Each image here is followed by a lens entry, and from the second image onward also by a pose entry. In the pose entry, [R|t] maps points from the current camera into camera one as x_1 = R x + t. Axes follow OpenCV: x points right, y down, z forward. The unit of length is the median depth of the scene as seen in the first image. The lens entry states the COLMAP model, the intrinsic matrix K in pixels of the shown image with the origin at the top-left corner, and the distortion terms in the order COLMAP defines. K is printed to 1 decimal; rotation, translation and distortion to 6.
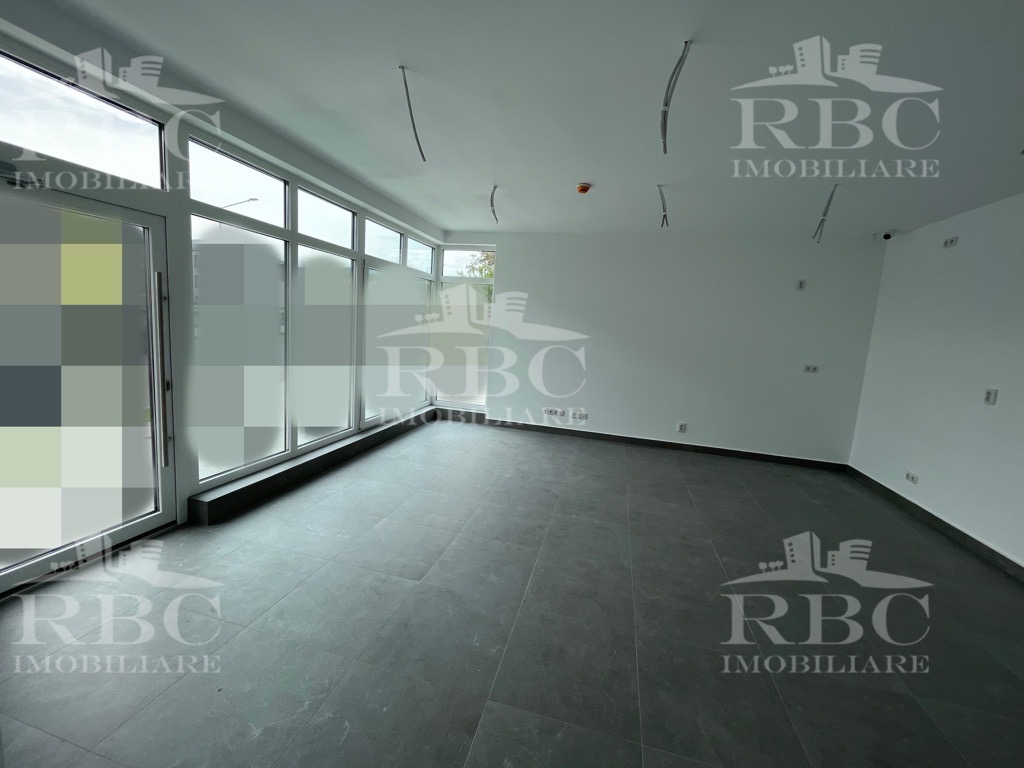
lens RADIAL K [[412.1, 0, 512.0], [0, 412.1, 384.0], [0, 0, 1]] dist [-0.002963, -0.000372]
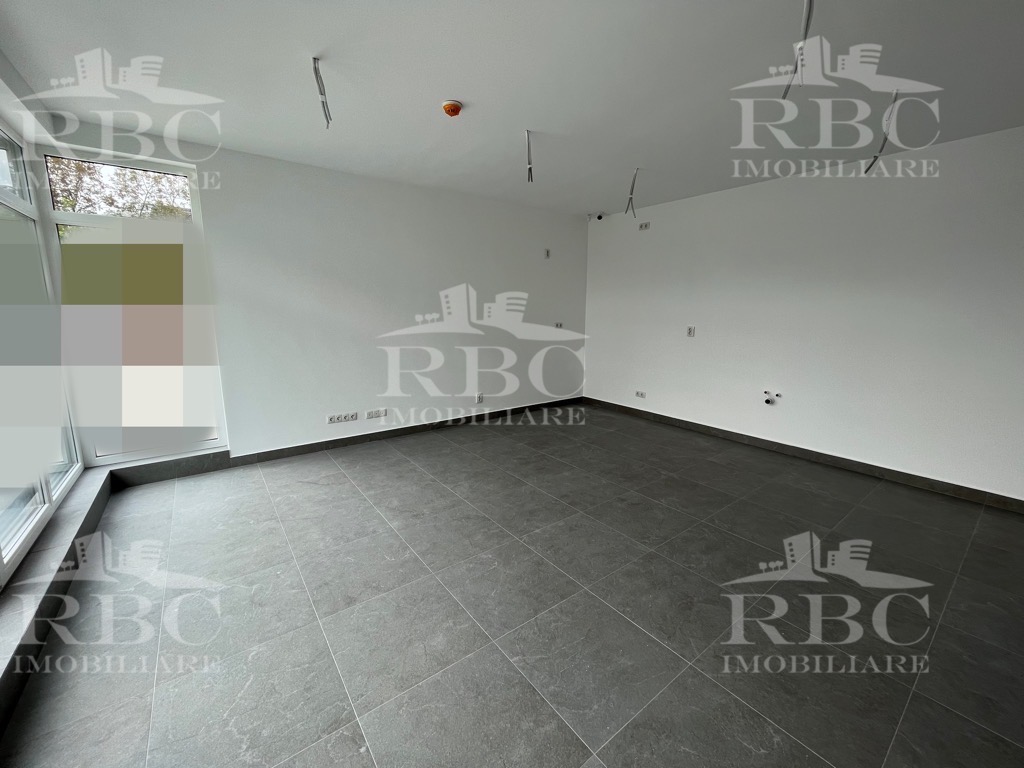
lens RADIAL K [[412.1, 0, 512.0], [0, 412.1, 384.0], [0, 0, 1]] dist [-0.002963, -0.000372]
pose [[0.622484, -0.206268, 0.754961, -0.382749], [0.145539, 0.978326, 0.147295, -0.084106], [-0.768981, 0.018187, 0.639013, 0.431314]]
